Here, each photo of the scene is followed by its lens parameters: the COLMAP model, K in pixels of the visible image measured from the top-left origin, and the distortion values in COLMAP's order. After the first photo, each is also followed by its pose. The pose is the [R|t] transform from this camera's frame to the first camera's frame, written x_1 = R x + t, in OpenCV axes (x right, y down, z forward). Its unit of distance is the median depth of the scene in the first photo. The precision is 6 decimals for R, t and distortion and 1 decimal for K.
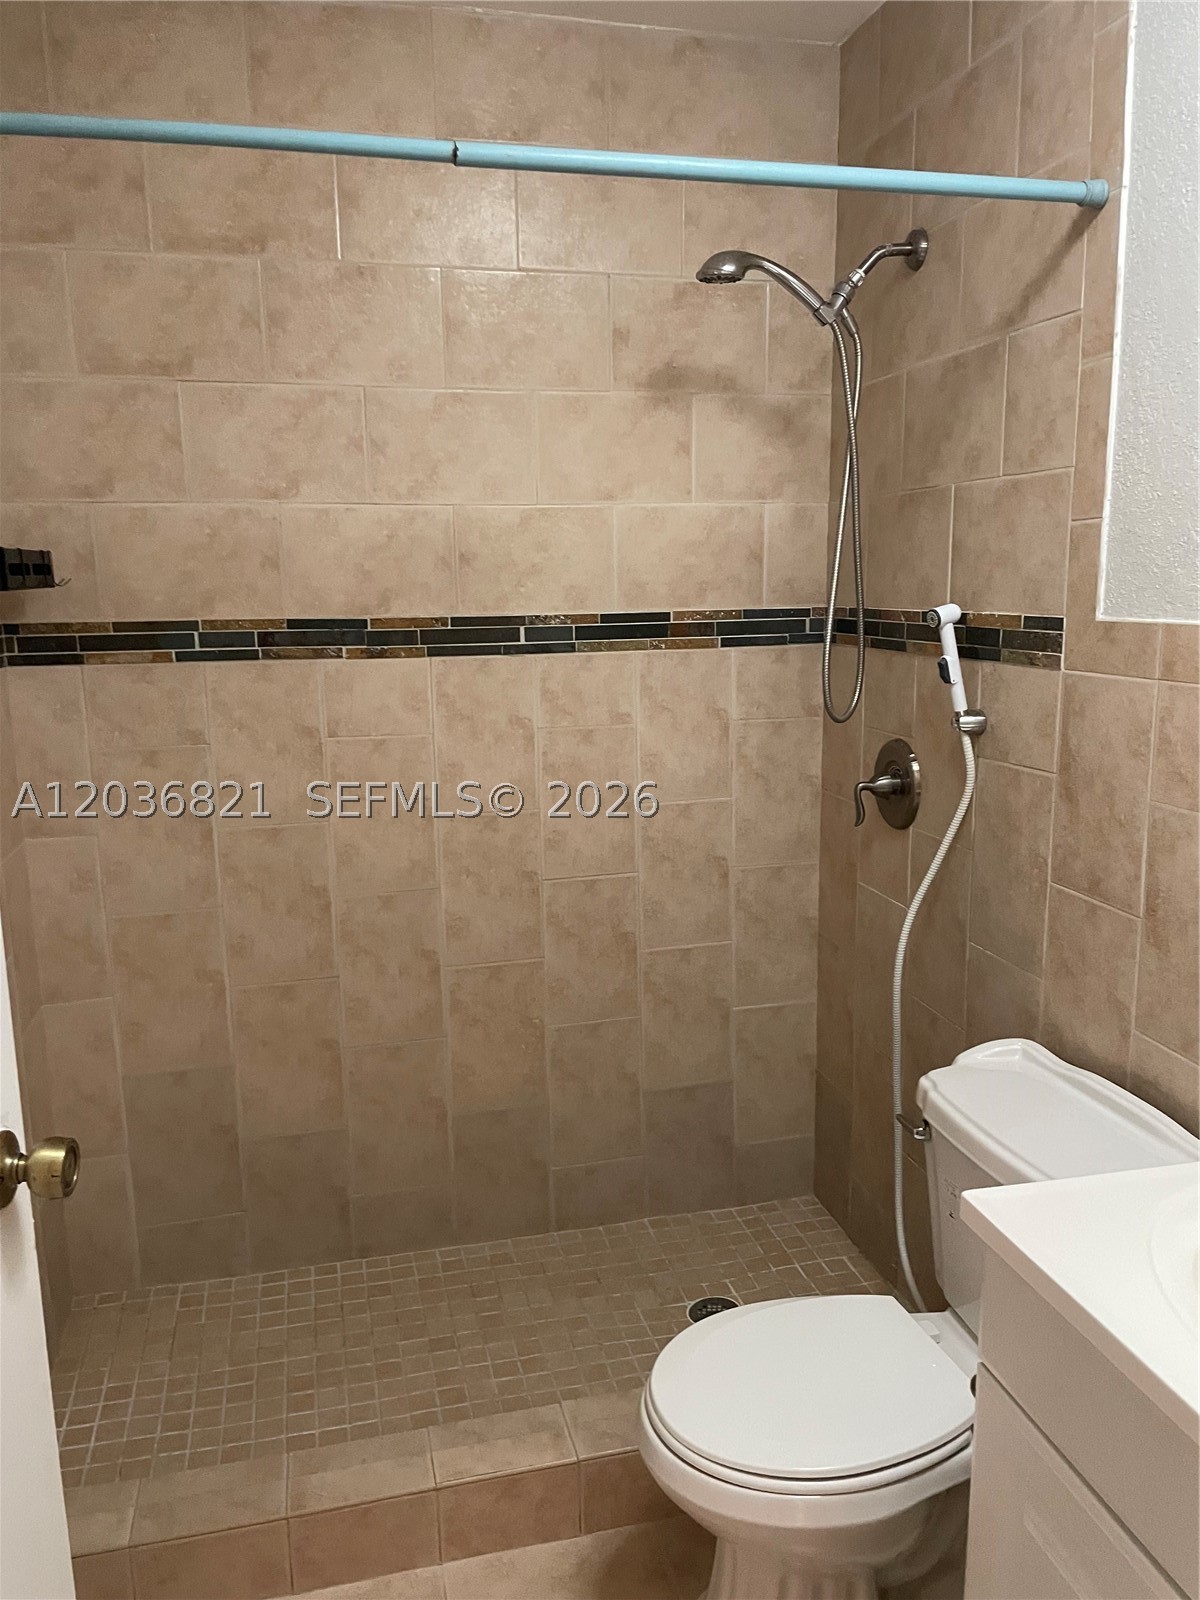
lens RADIAL K [[1201.7, 0, 593.7], [0, 1201.7, 796.8], [0, 0, 1]] dist [0.055970, -0.071900]
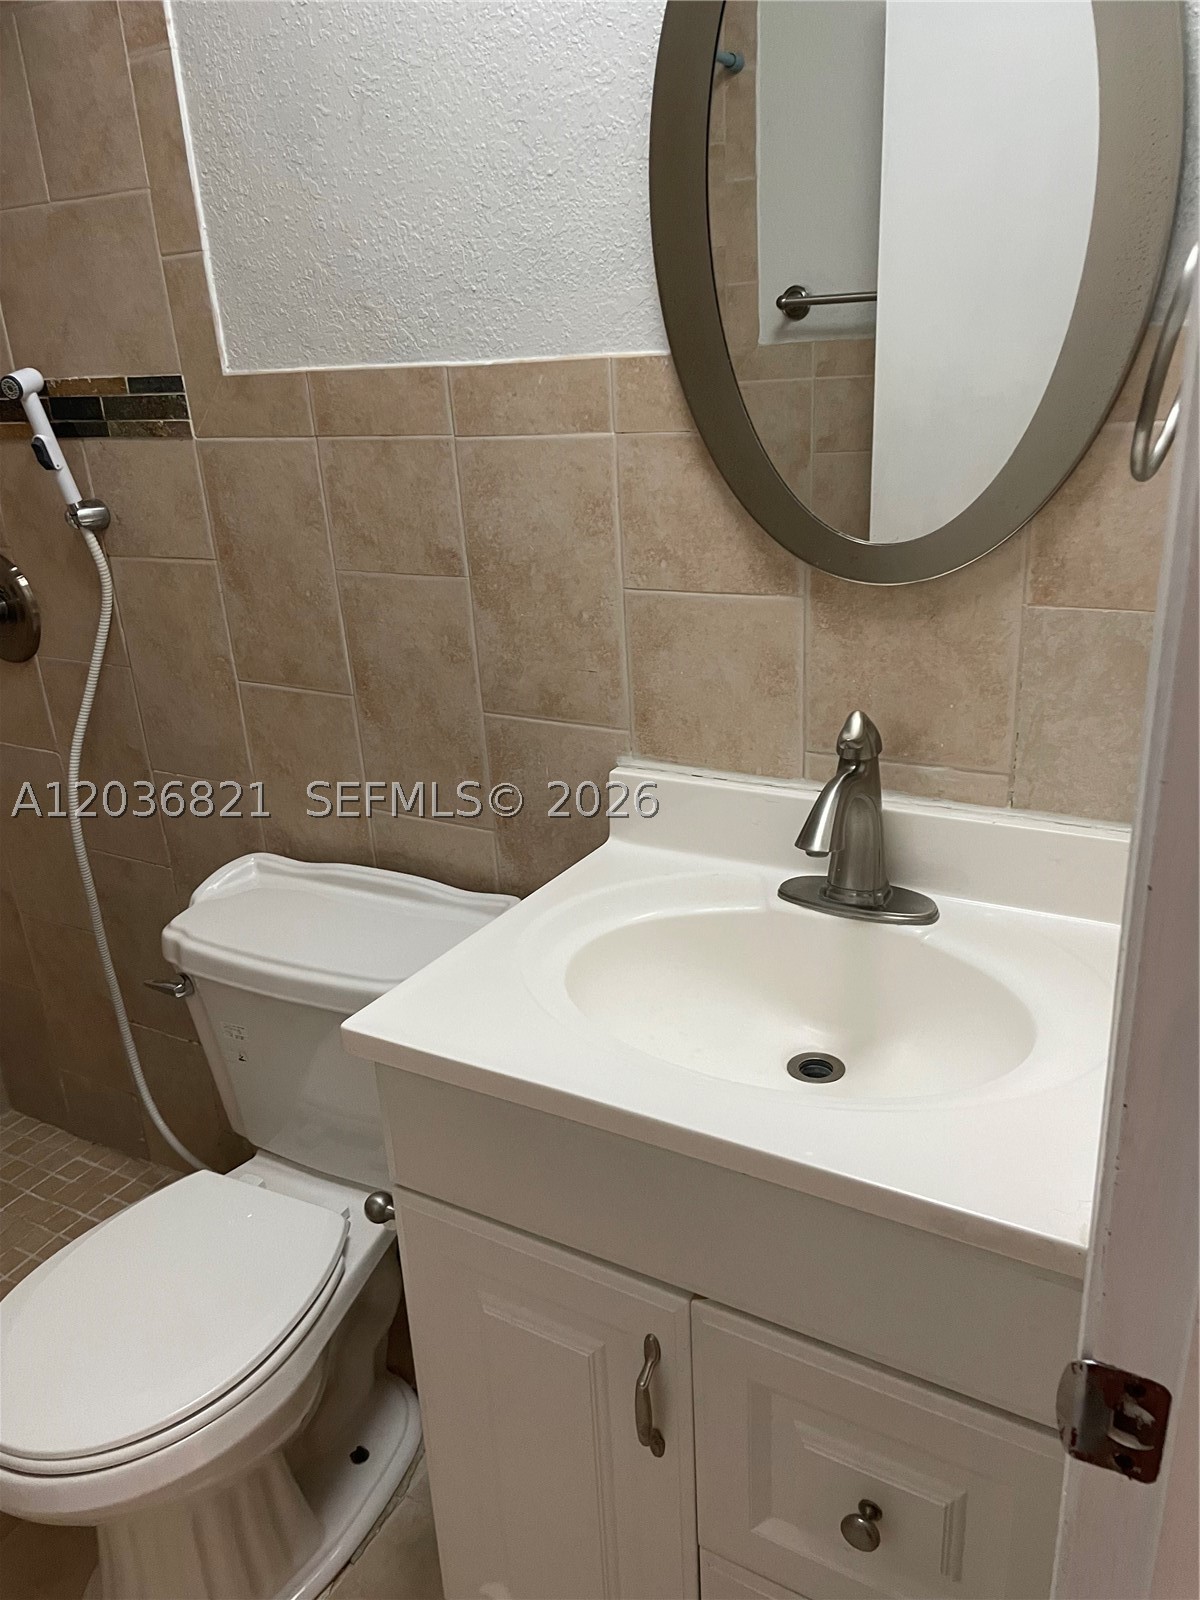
lens RADIAL K [[1201.7, 0, 611.9], [0, 1201.7, 815.6], [0, 0, 1]] dist [0.055970, -0.071900]
pose [[0.686595, -0.275187, 0.672948, -0.070048], [0.164016, 0.960366, 0.225378, 0.008992], [-0.708298, -0.044369, 0.704518, 0.156545]]
